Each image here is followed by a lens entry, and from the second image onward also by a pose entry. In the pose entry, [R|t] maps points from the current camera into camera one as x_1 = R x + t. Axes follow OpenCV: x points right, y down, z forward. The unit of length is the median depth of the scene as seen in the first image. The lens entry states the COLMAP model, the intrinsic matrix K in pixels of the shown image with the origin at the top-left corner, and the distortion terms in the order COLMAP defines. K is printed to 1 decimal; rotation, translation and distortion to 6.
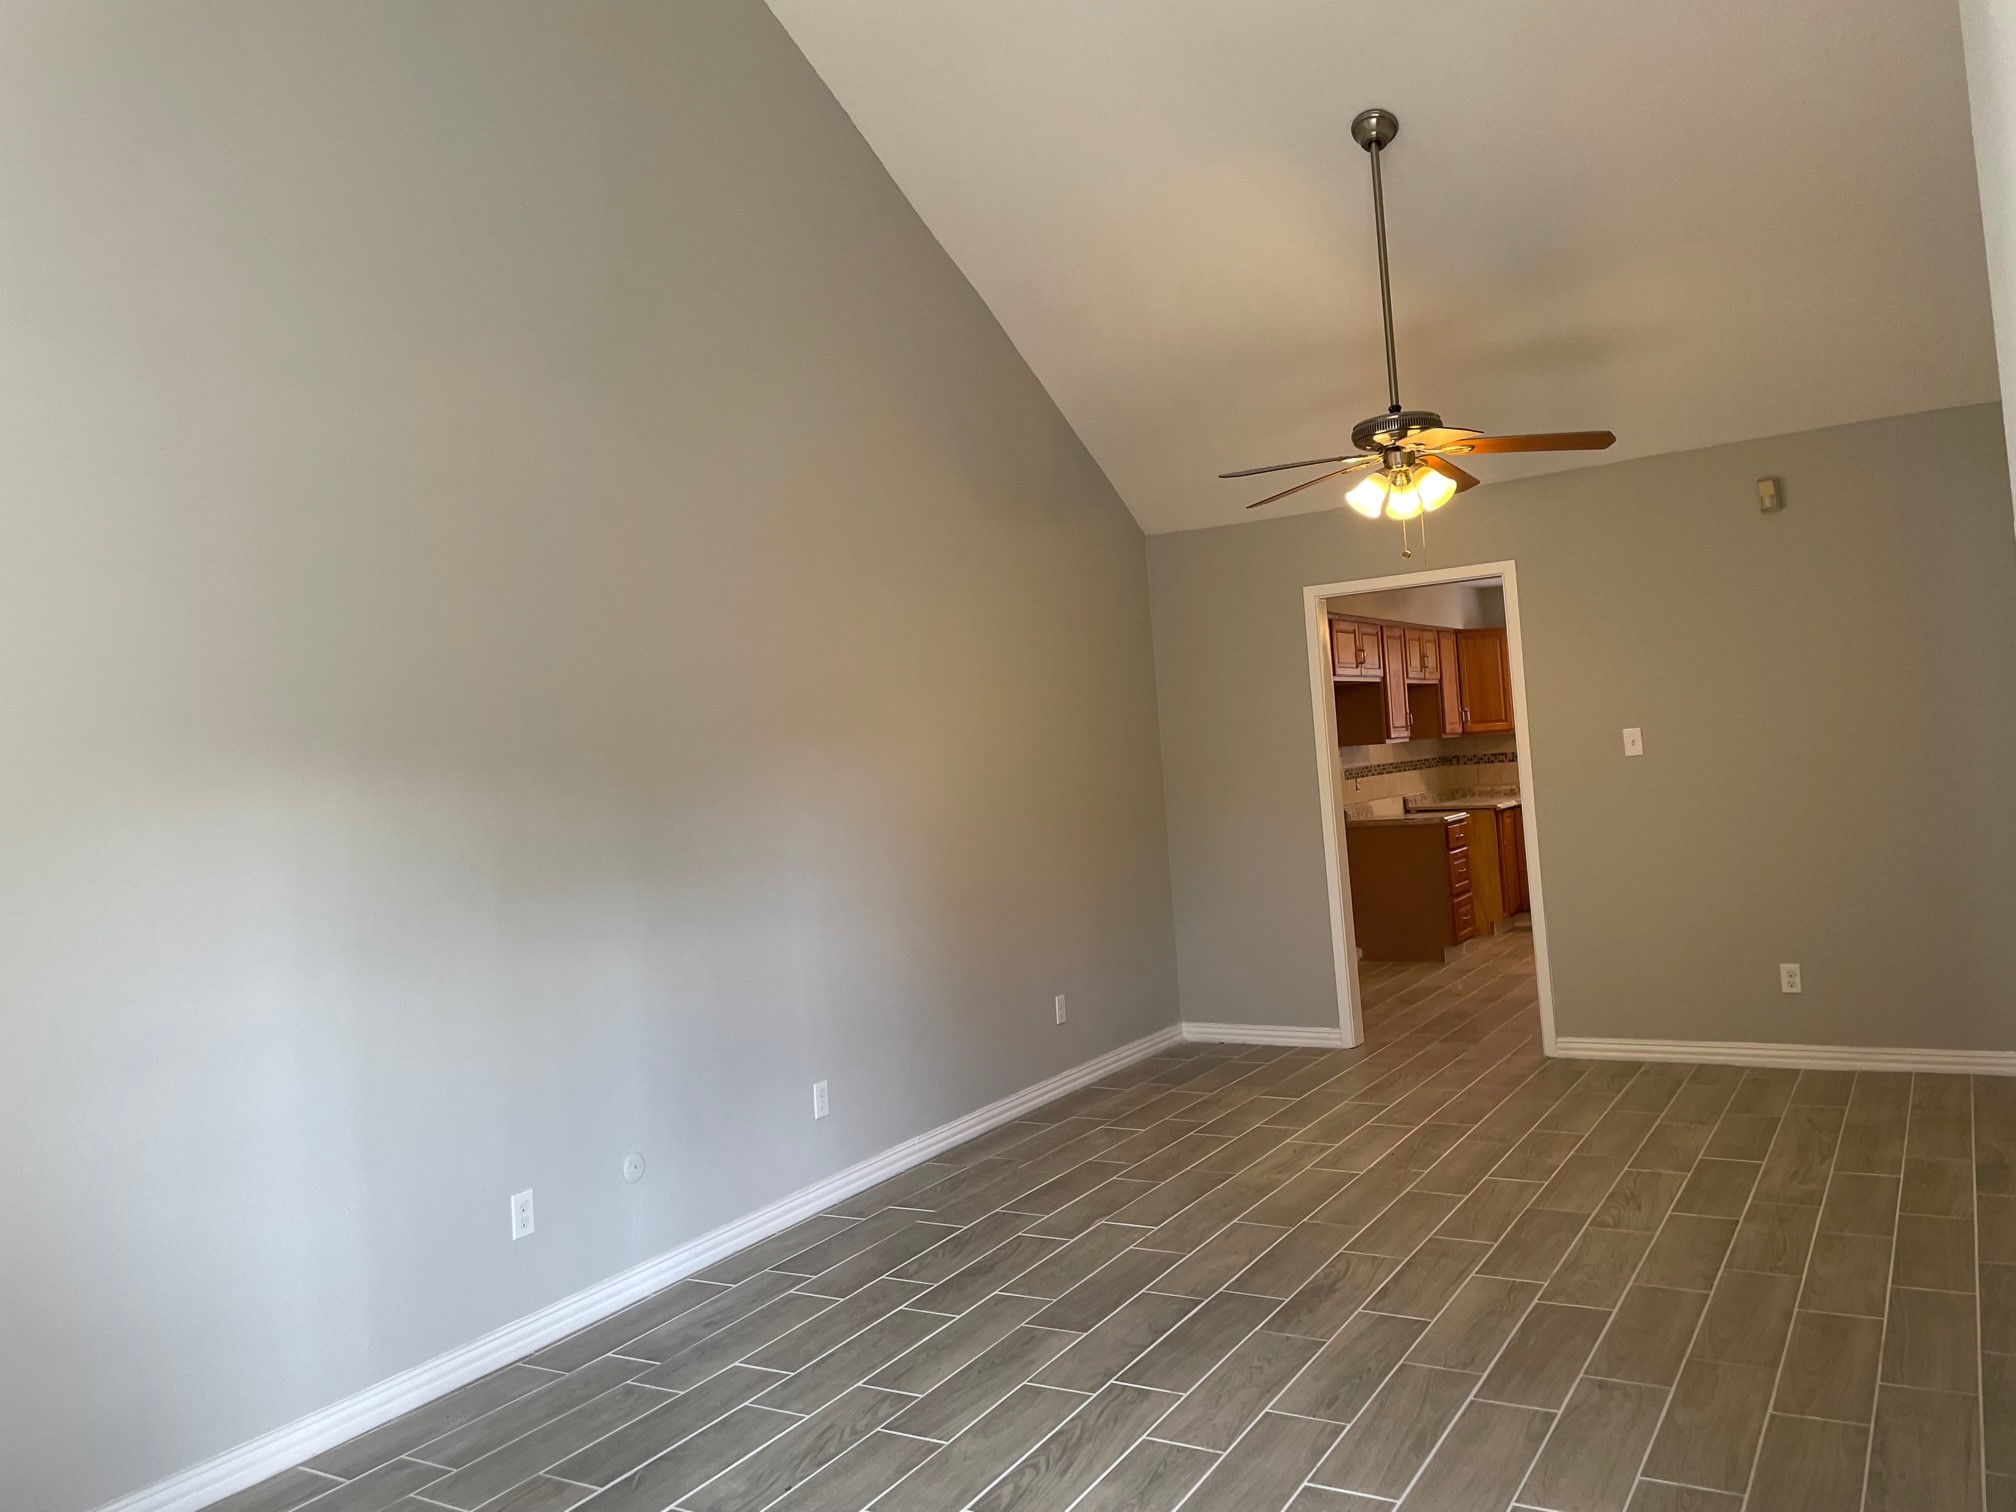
lens RADIAL K [[1530.0, 0, 1008.4], [0, 1530.0, 704.3], [0, 0, 1]] dist [0.063899, -0.076229]
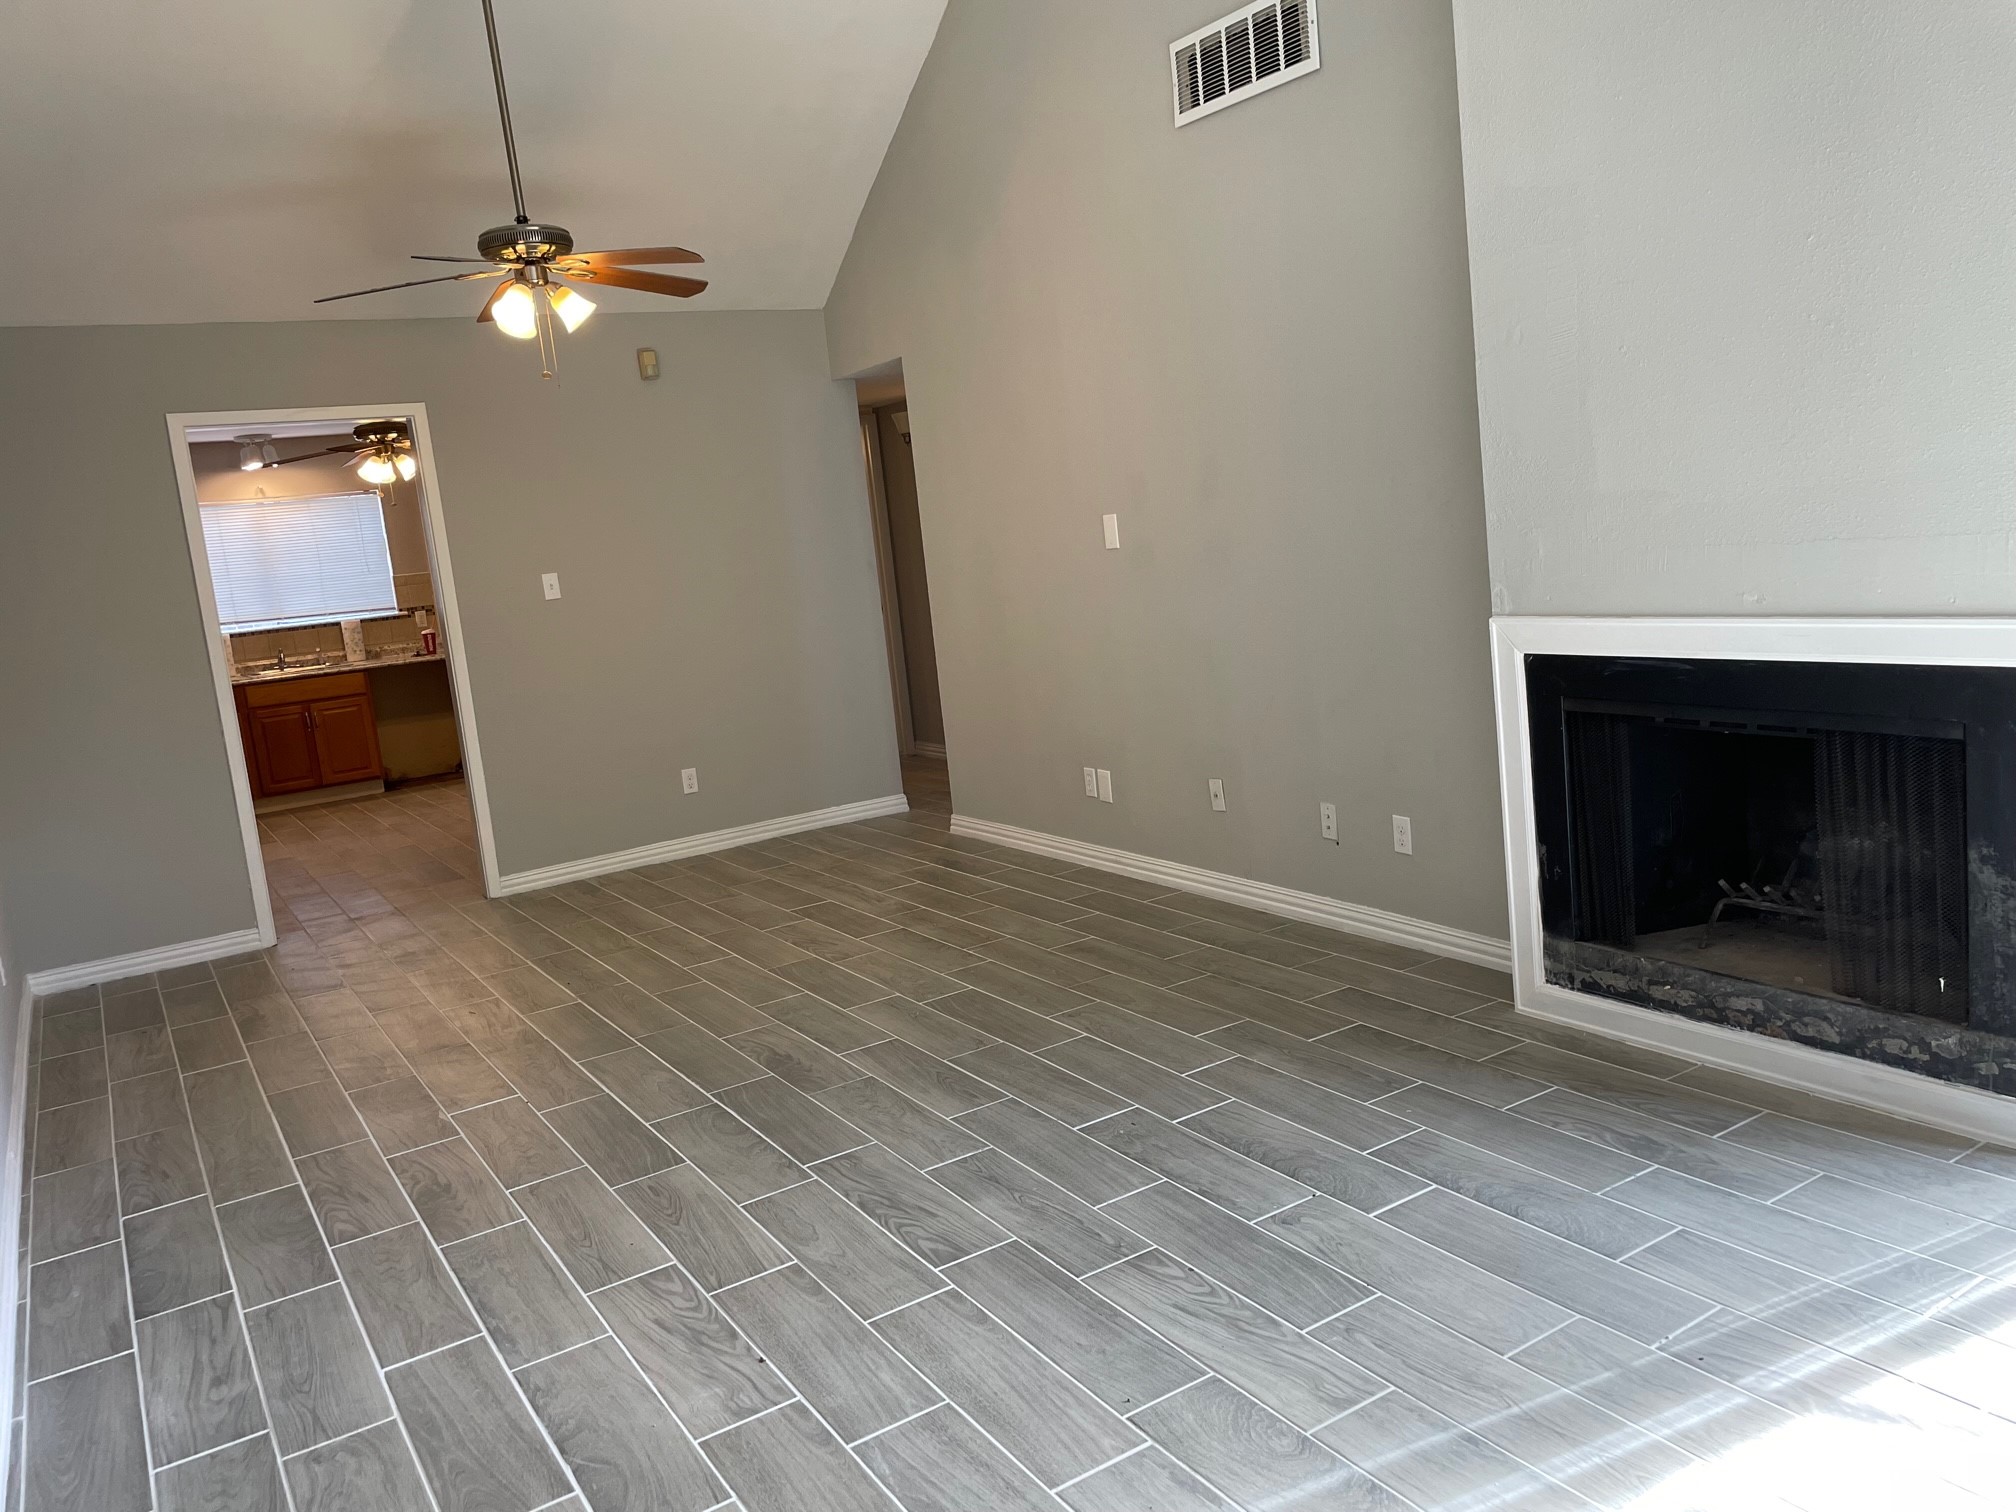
lens RADIAL K [[1530.0, 0, 1008.4], [0, 1530.0, 704.3], [0, 0, 1]] dist [0.063899, -0.076229]
pose [[0.451351, -0.084334, 0.888352, -0.636351], [0.043586, 0.996419, 0.072448, 0.066776], [-0.891281, 0.006020, 0.453411, 0.377774]]
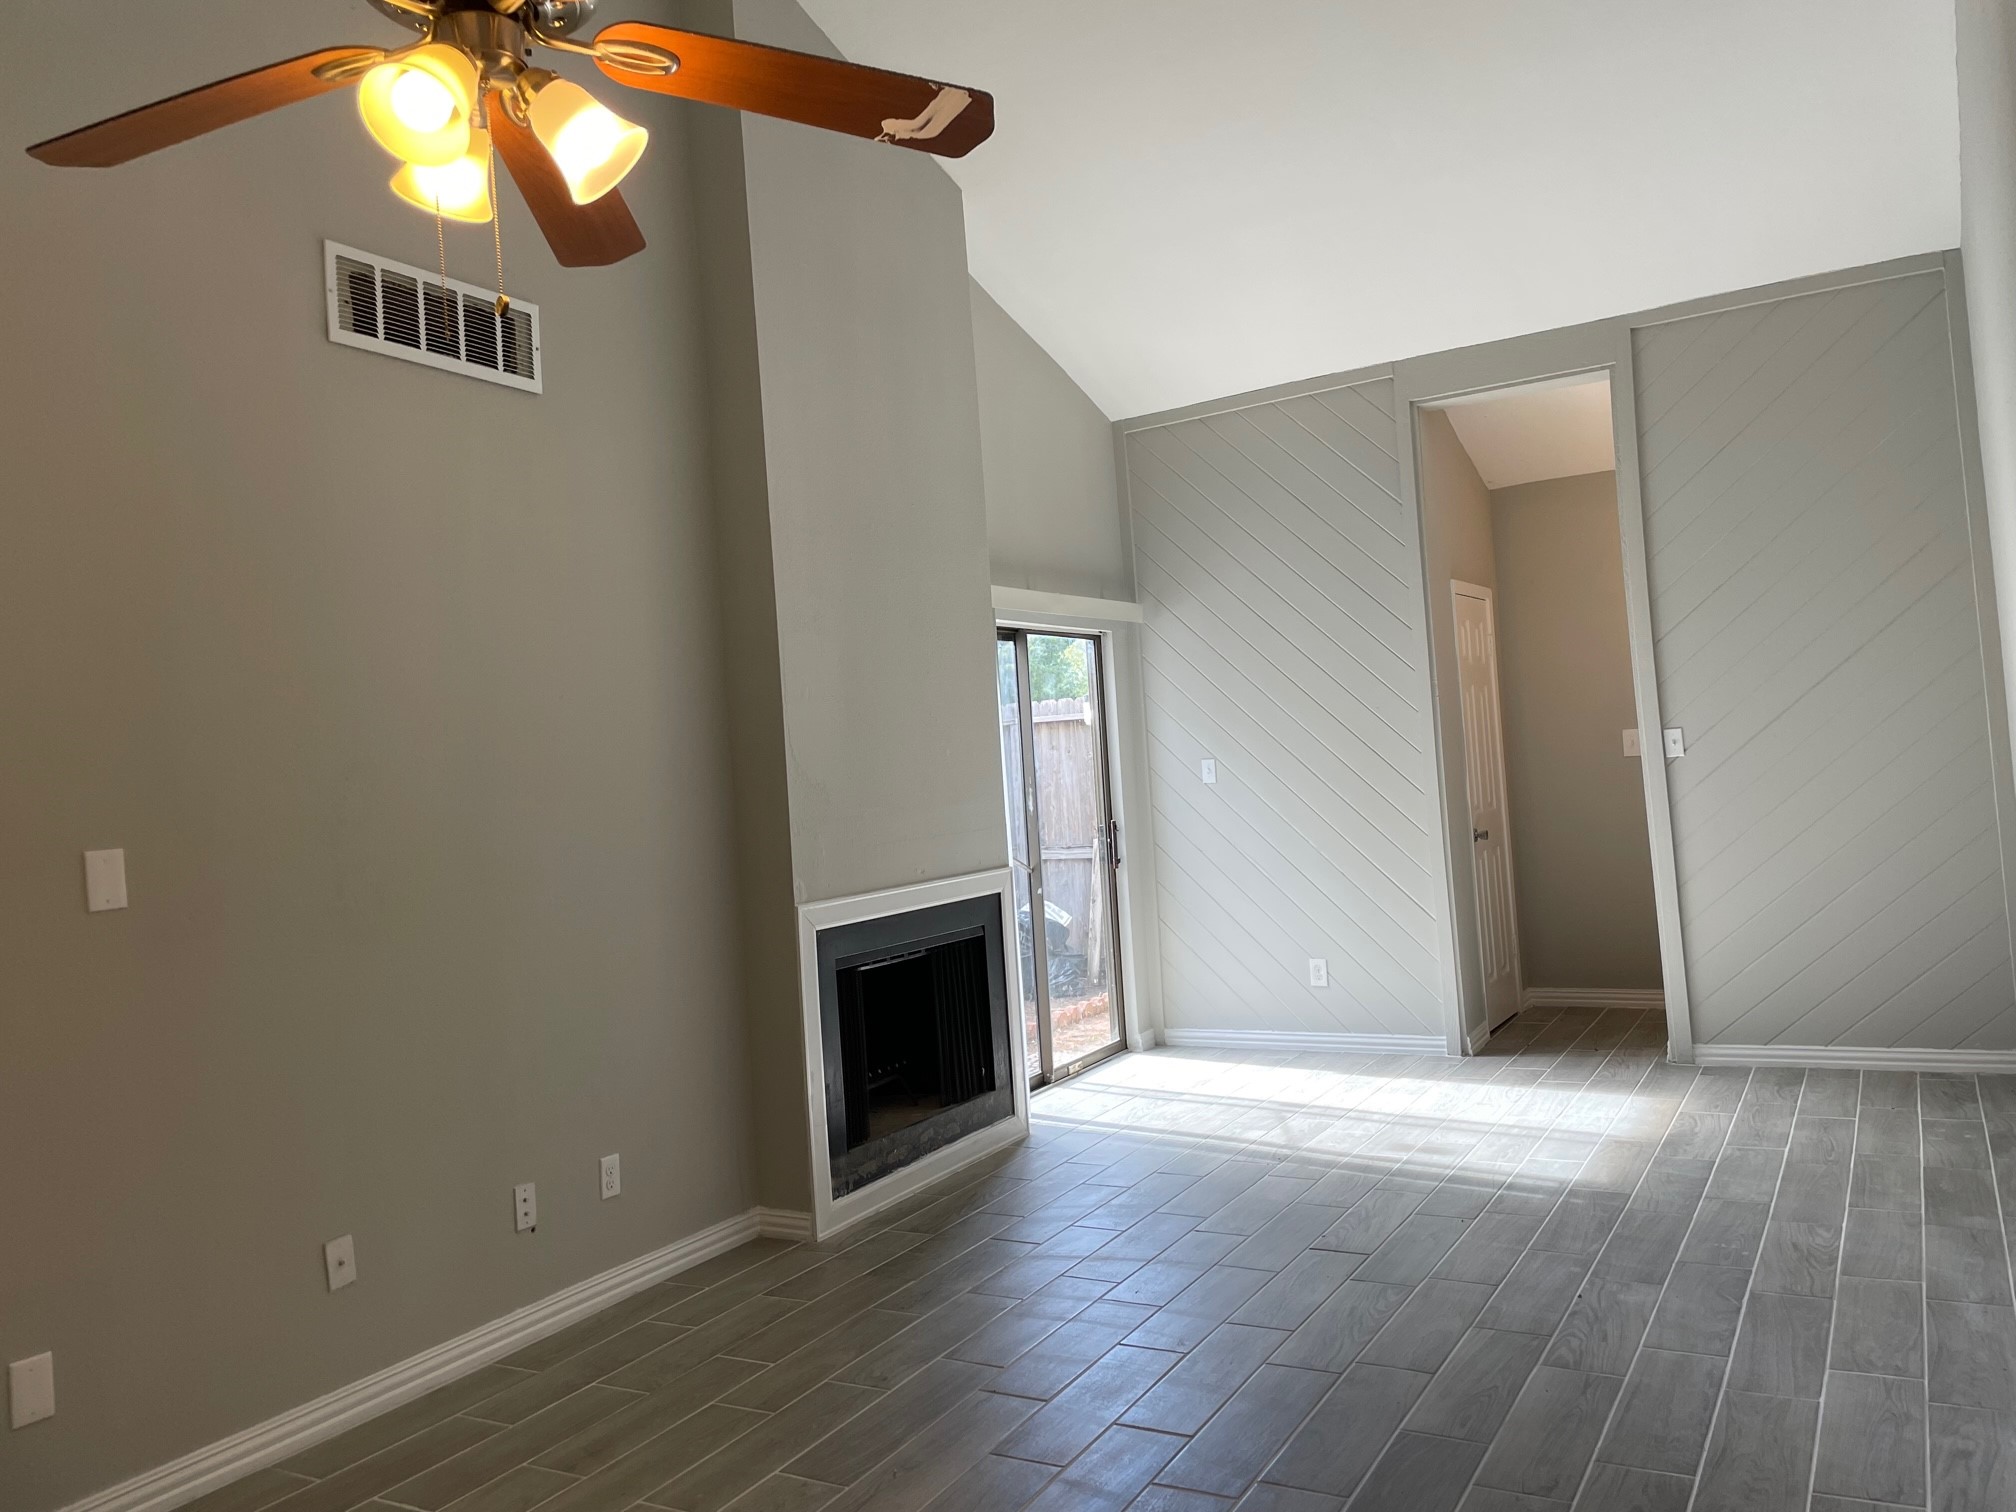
lens RADIAL K [[1530.0, 0, 1008.4], [0, 1530.0, 704.3], [0, 0, 1]] dist [0.063899, -0.076229]
pose [[-0.988803, 0.145299, -0.034023, 0.217918], [0.147371, 0.986641, -0.069440, 0.047555], [0.023479, -0.073676, -0.997006, 1.755708]]
